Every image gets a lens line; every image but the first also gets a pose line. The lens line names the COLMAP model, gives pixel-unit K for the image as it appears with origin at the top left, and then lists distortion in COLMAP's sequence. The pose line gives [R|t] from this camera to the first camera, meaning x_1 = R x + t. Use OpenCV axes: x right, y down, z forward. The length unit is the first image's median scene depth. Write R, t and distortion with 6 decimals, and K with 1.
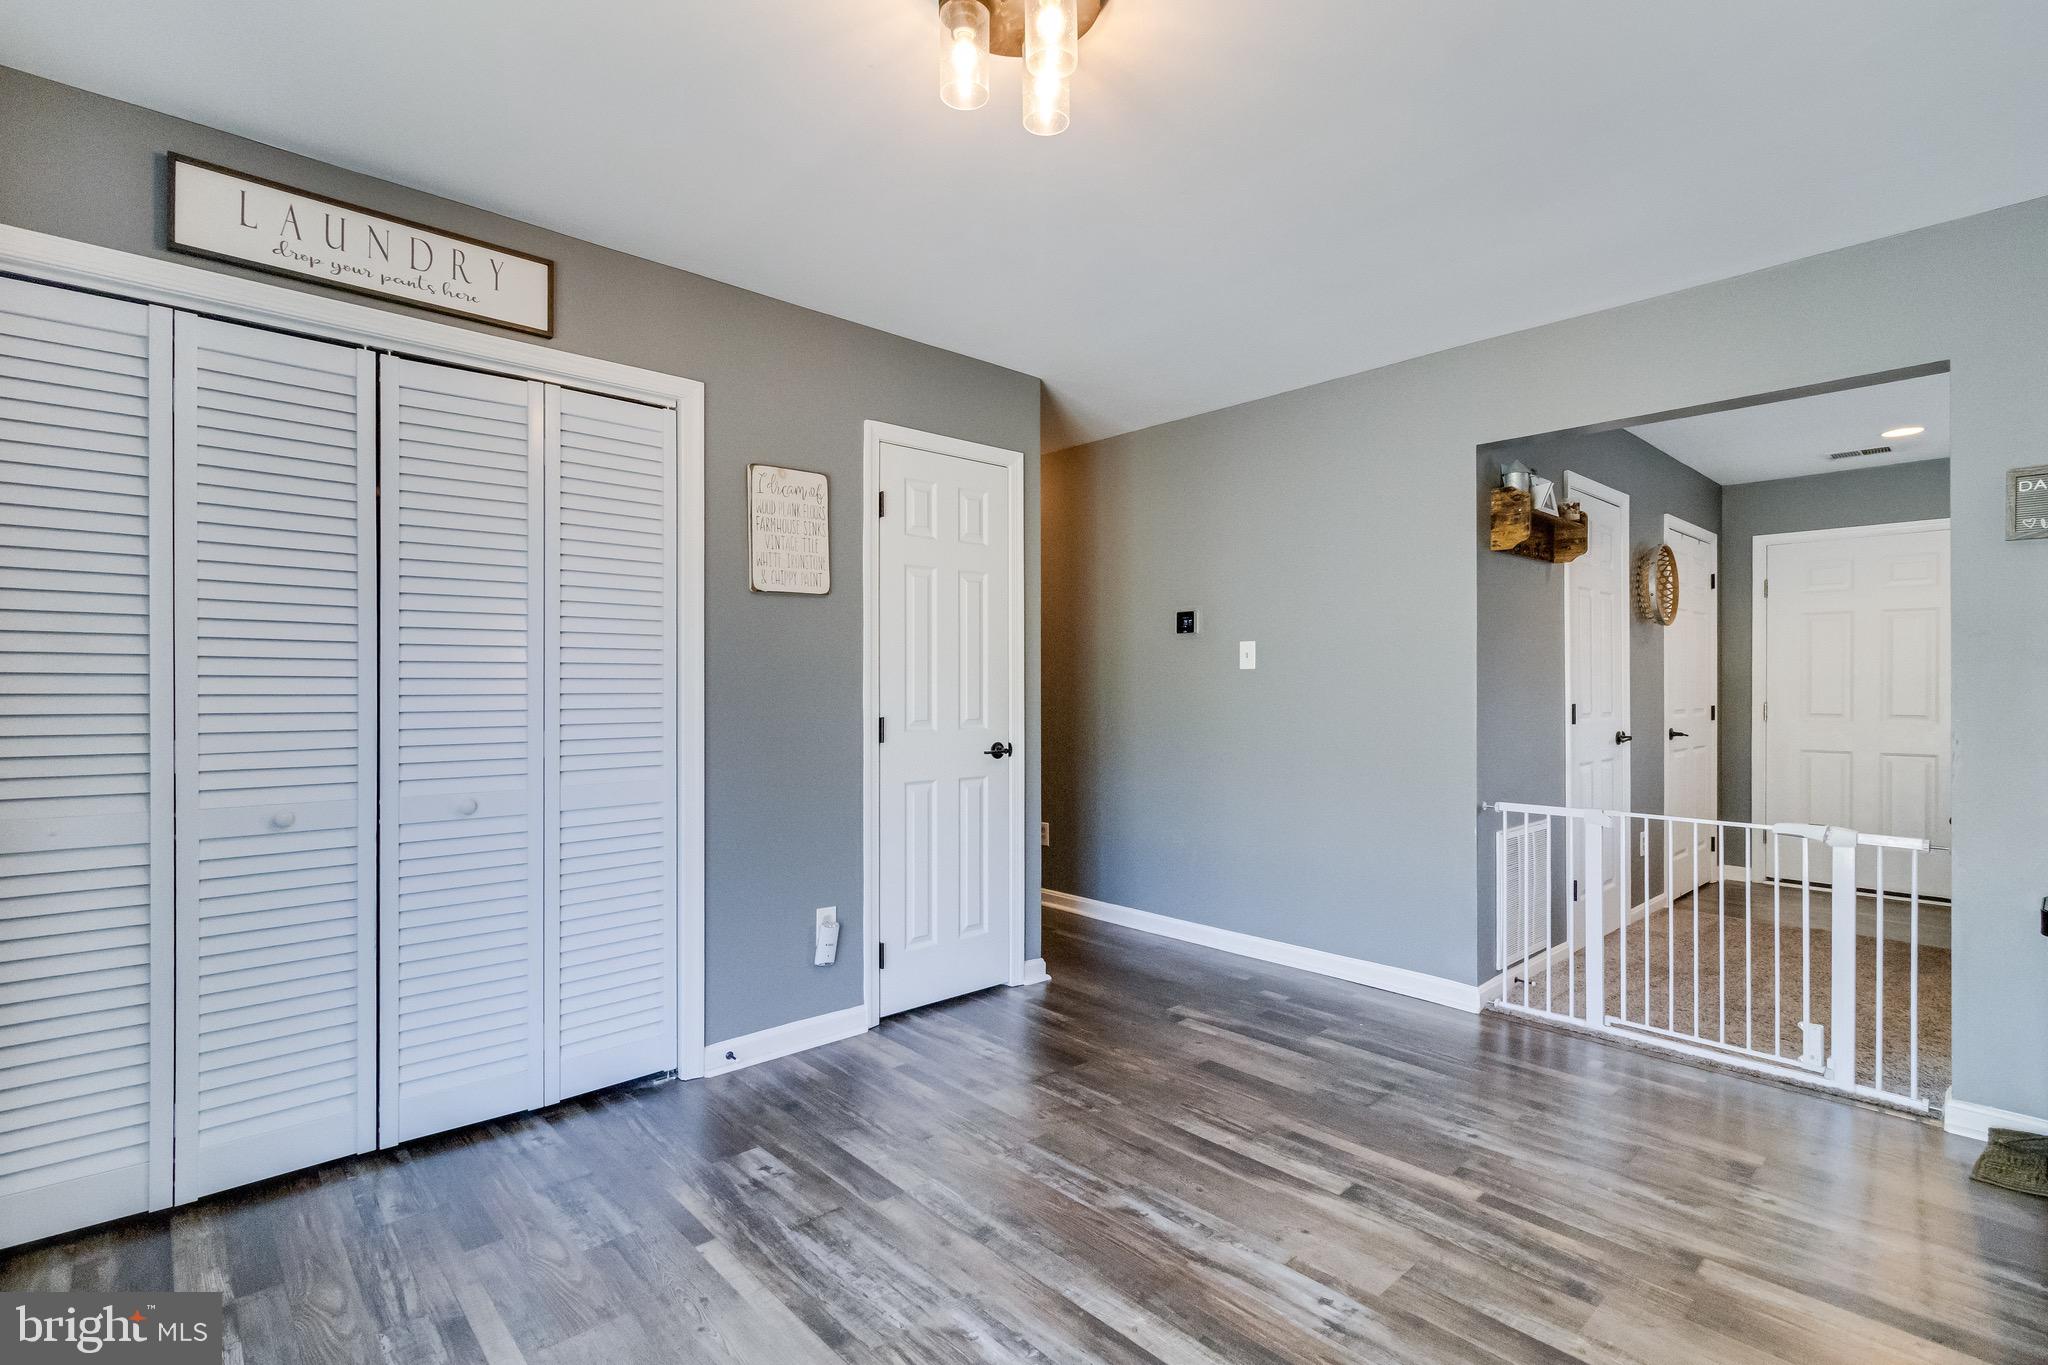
lens RADIAL K [[950.3, 0, 1024.0], [0, 950.3, 682.5], [0, 0, 1]] dist [0.001621, 0.000245]
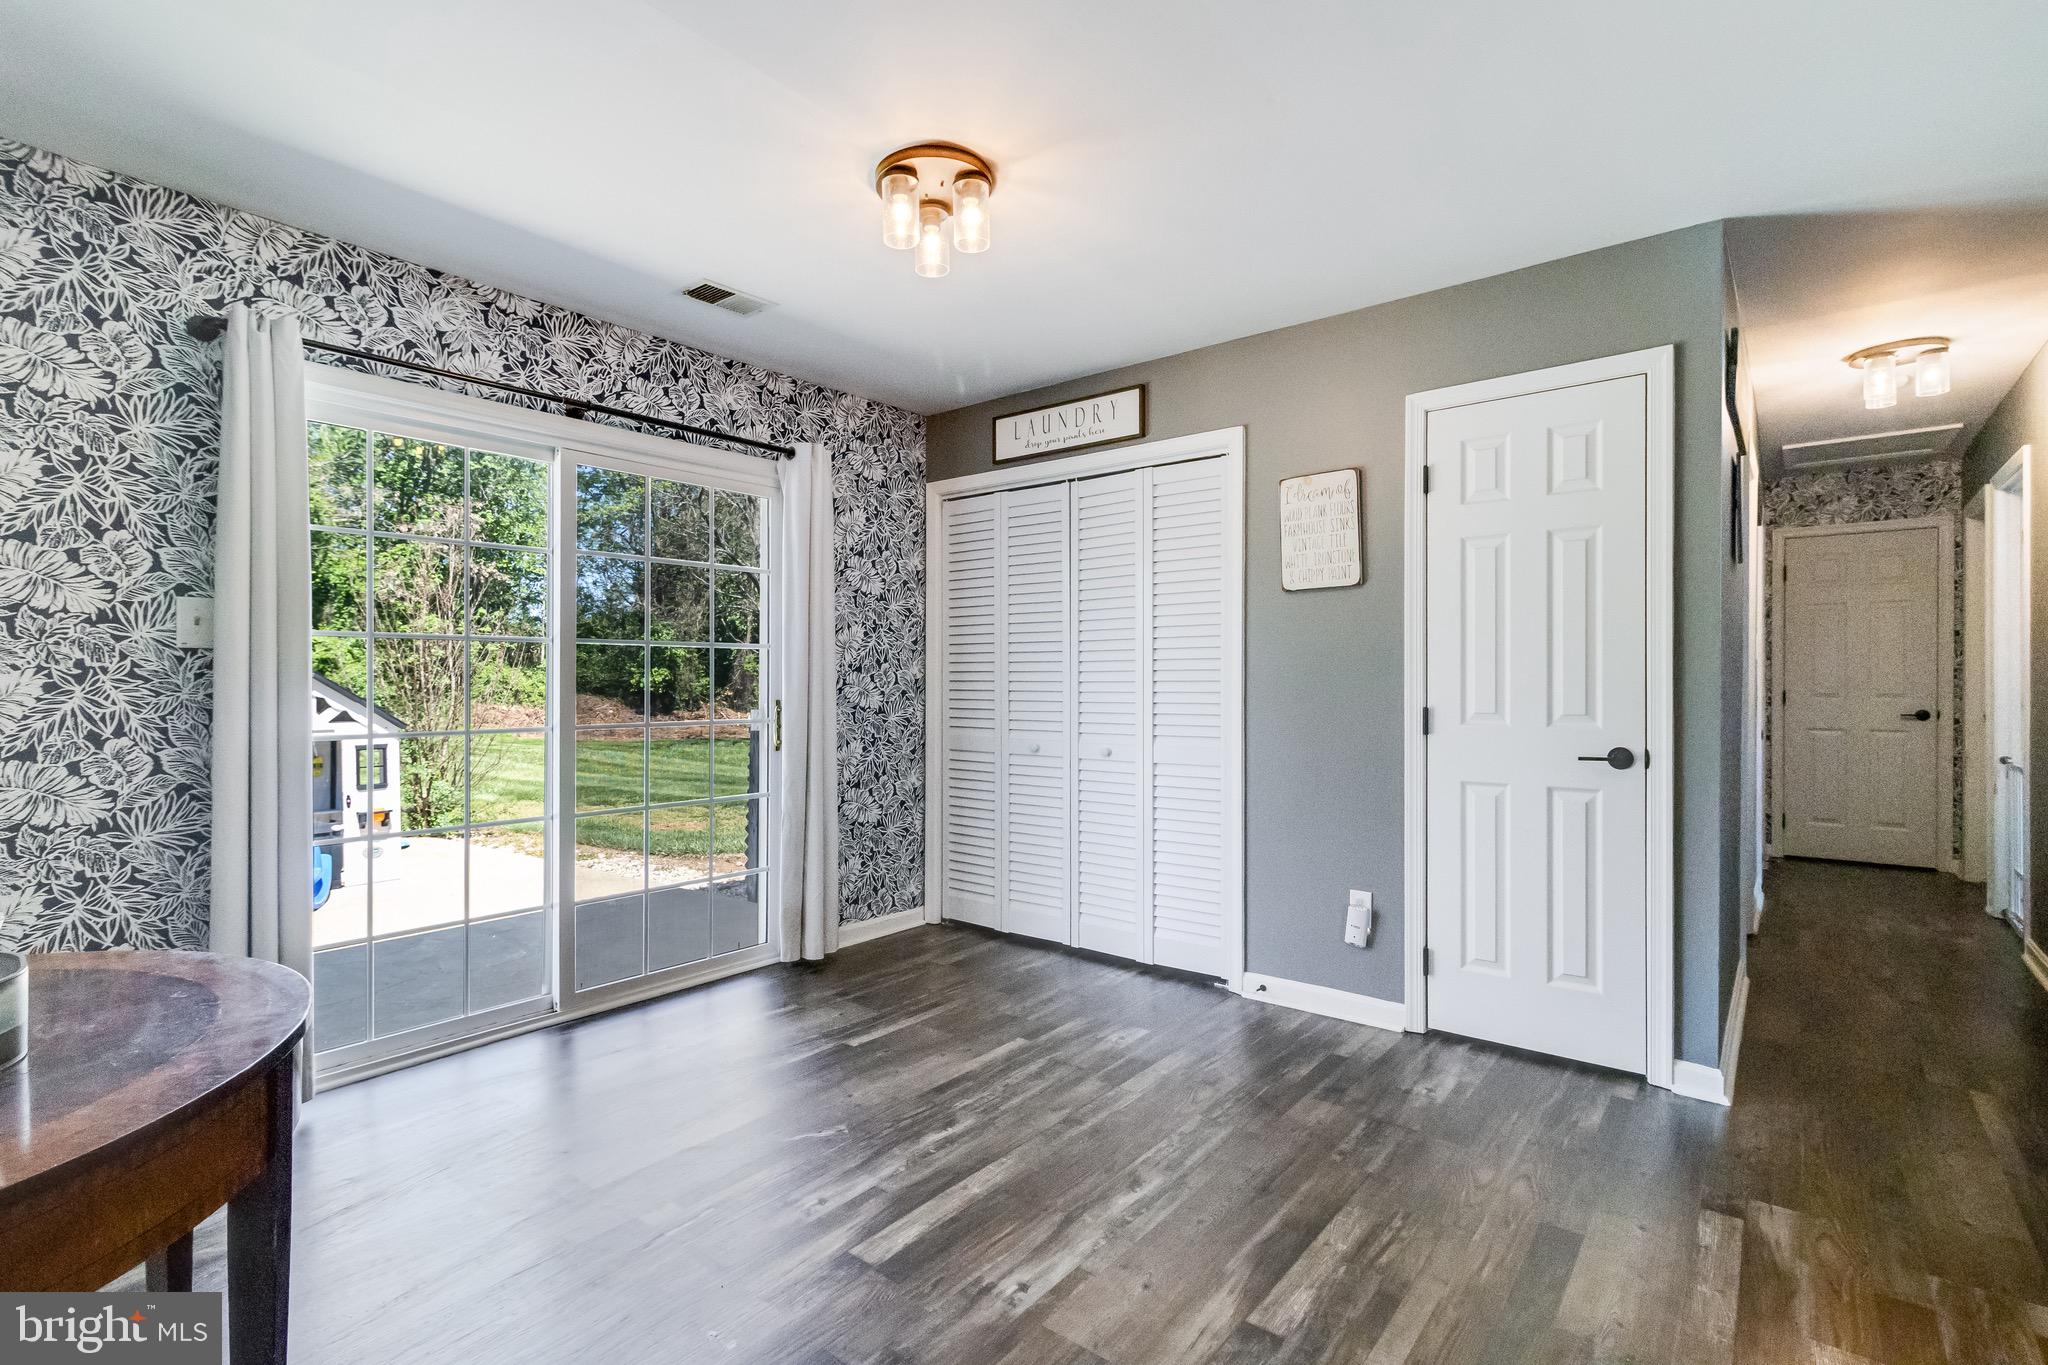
lens RADIAL K [[950.3, 0, 1024.0], [0, 950.3, 682.5], [0, 0, 1]] dist [0.001621, 0.000245]
pose [[0.152683, 0.001989, -0.988273, 0.855465], [0.008297, 0.999960, 0.003294, 0.006831], [0.988240, -0.008703, 0.152660, 0.559203]]
